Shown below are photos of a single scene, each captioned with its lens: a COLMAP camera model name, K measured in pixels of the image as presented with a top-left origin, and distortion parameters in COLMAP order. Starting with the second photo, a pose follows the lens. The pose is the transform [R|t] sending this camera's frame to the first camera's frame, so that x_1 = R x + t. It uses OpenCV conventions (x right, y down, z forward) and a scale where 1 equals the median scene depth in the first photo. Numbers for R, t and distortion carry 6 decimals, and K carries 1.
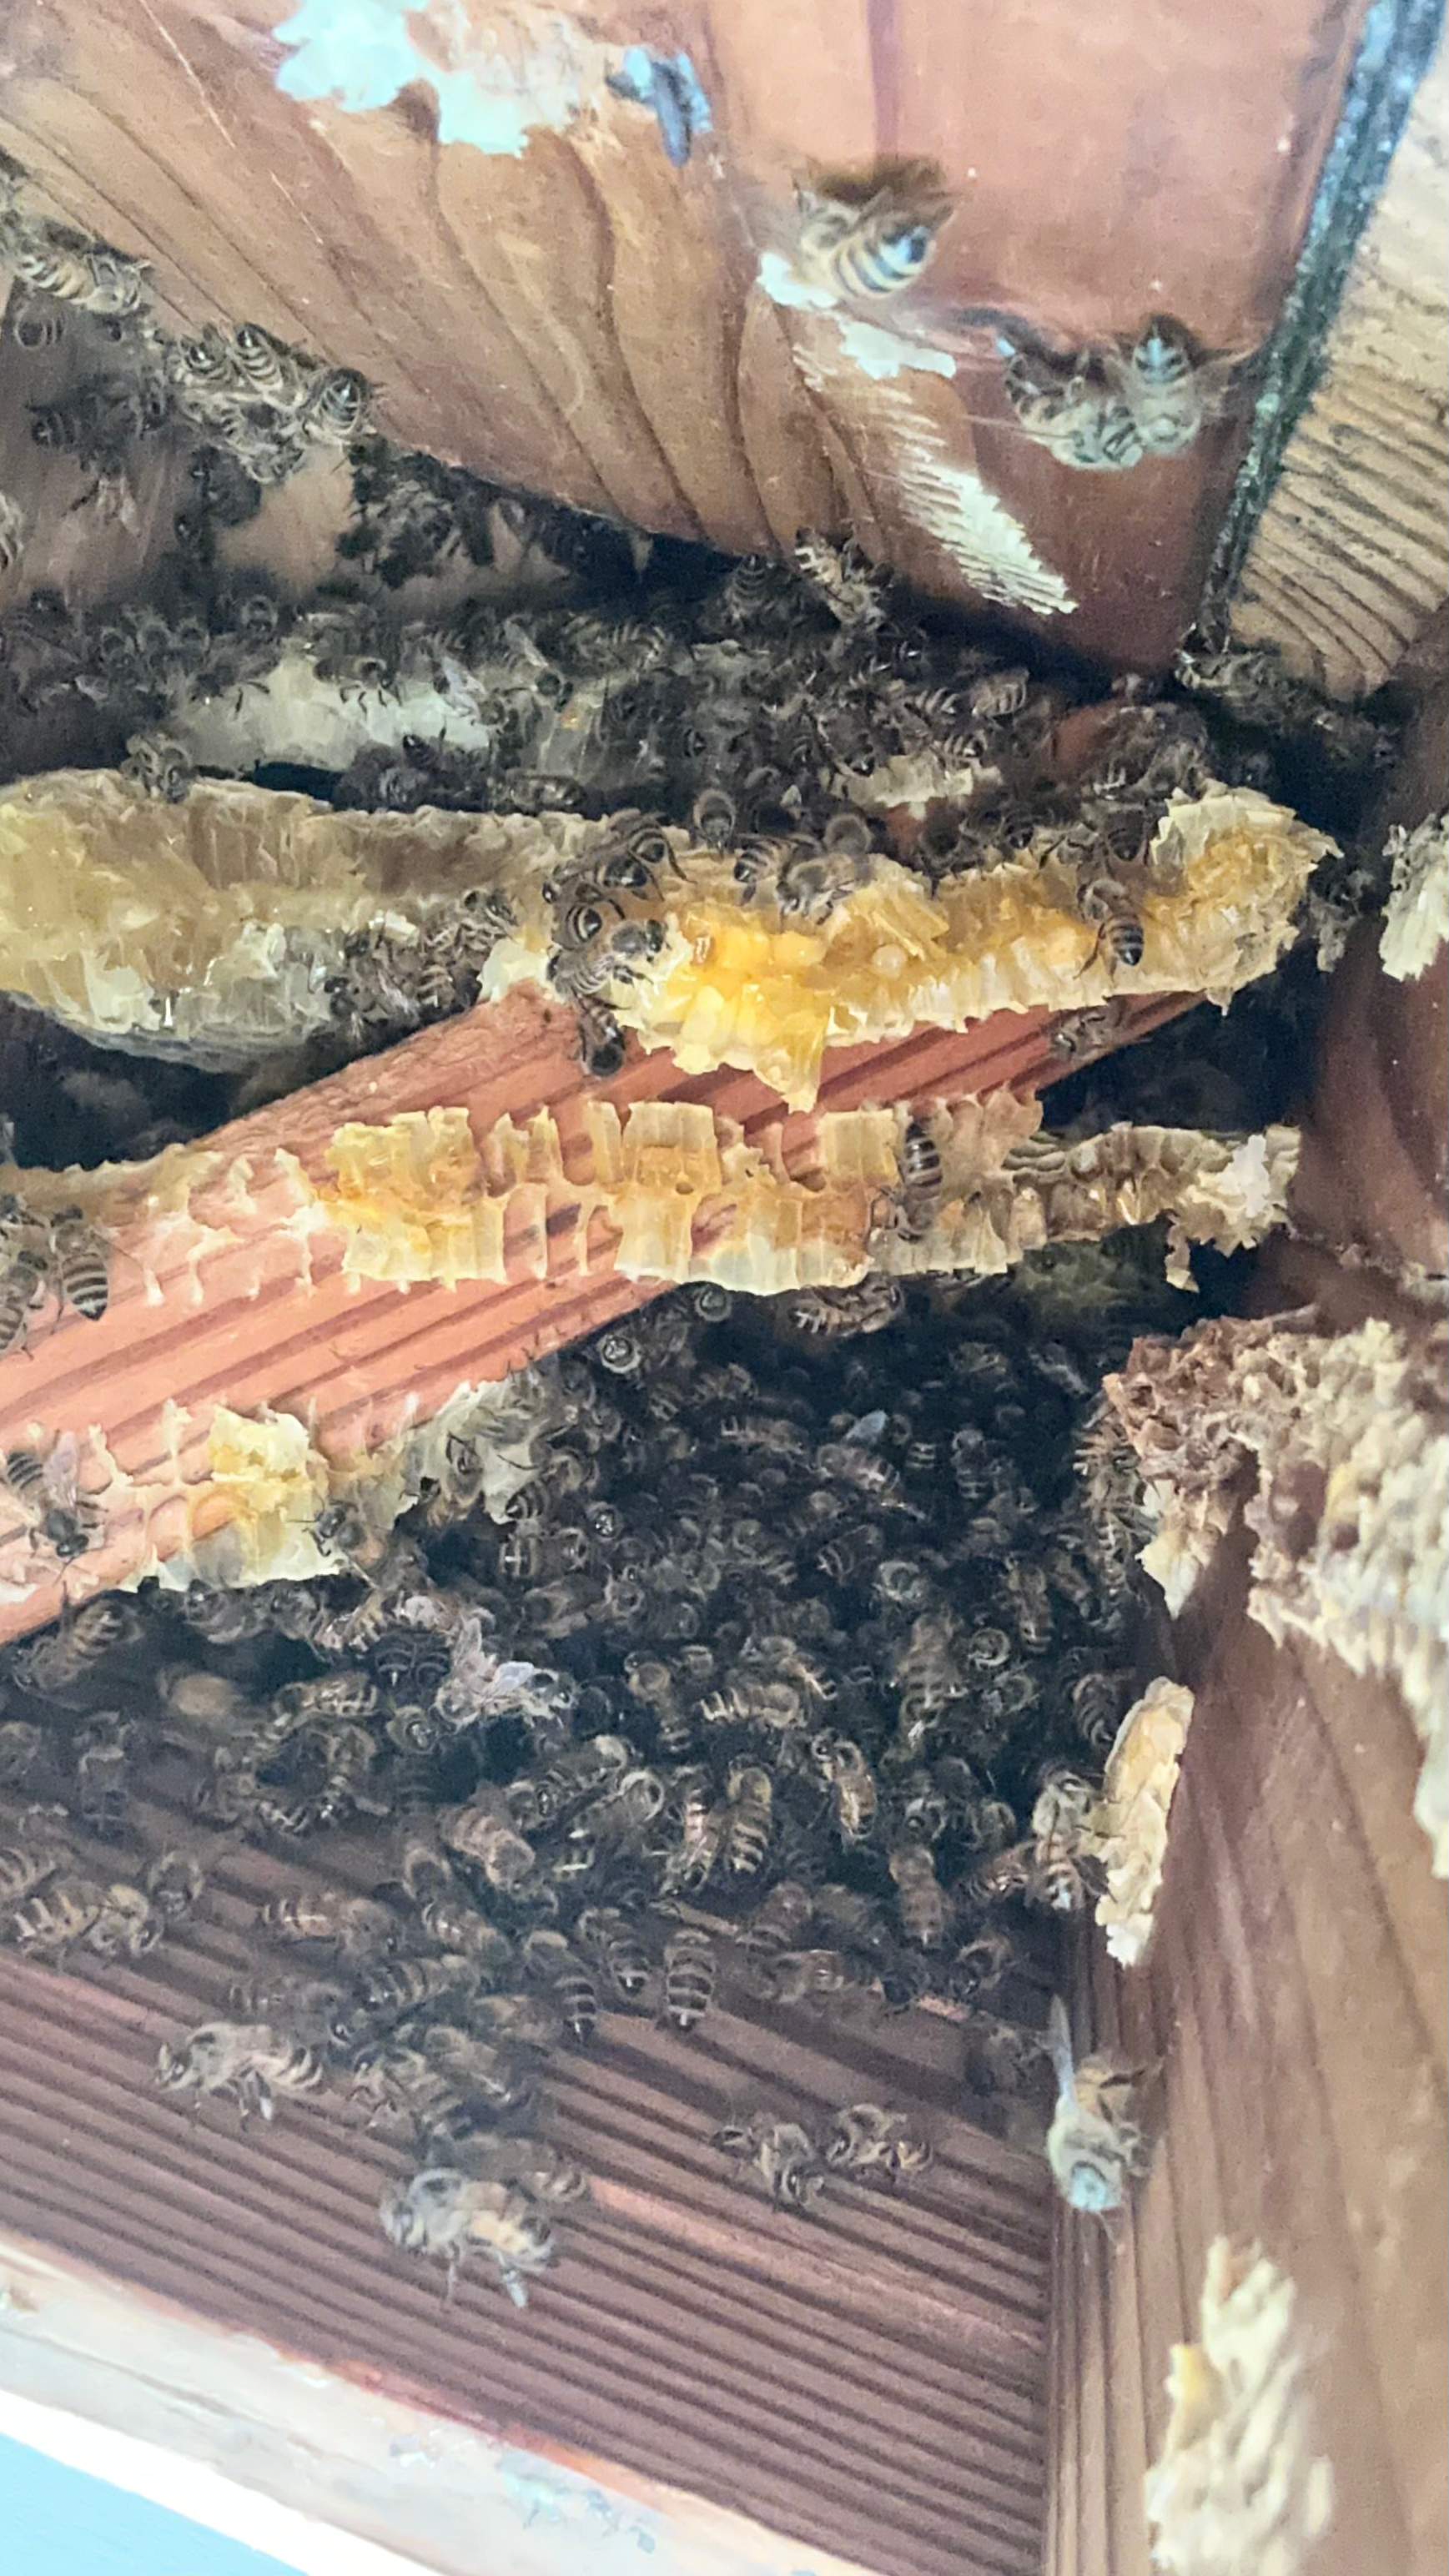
lens RADIAL K [[2254.8, 0, 730.4], [0, 2254.8, 1279.8], [0, 0, 1]] dist [0.134888, -0.216716]
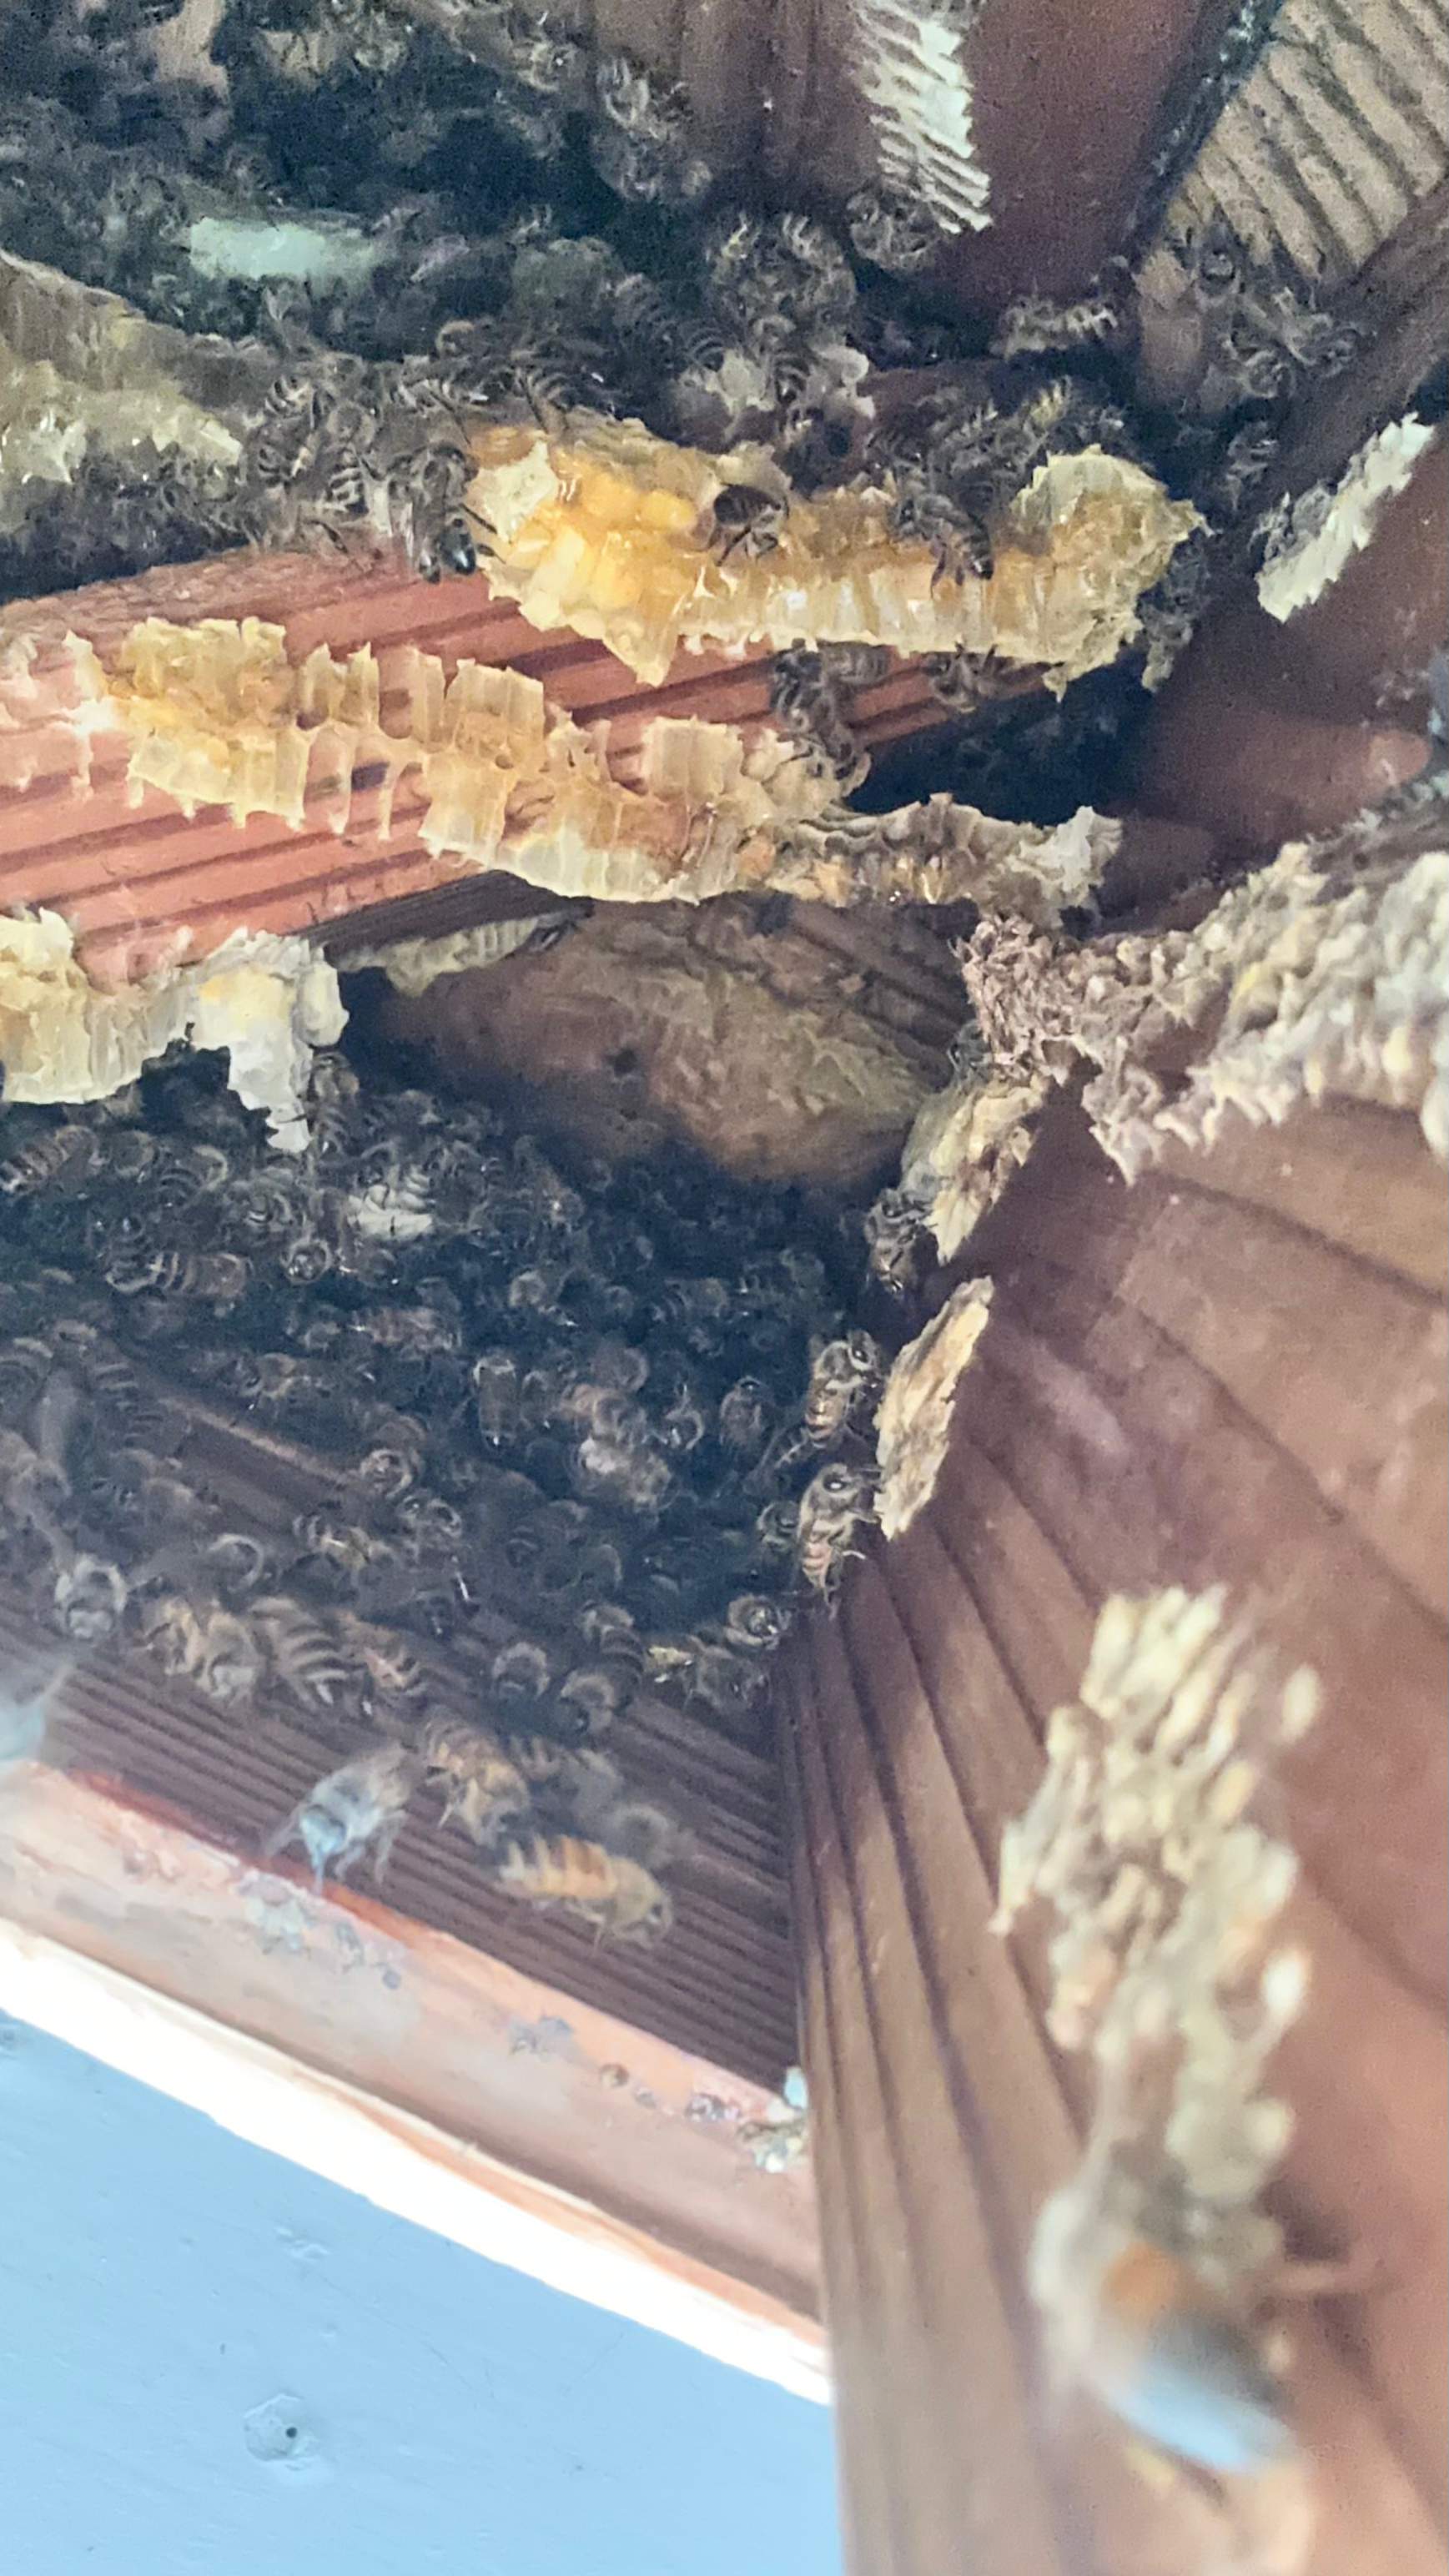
lens RADIAL K [[2254.8, 0, 710.9], [0, 2254.8, 1301.6], [0, 0, 1]] dist [0.134888, -0.216716]
pose [[0.976786, 0.131828, 0.168848, -0.071377], [-0.138627, 0.989918, 0.029078, 0.153003], [-0.163313, -0.051810, 0.985213, 0.041473]]
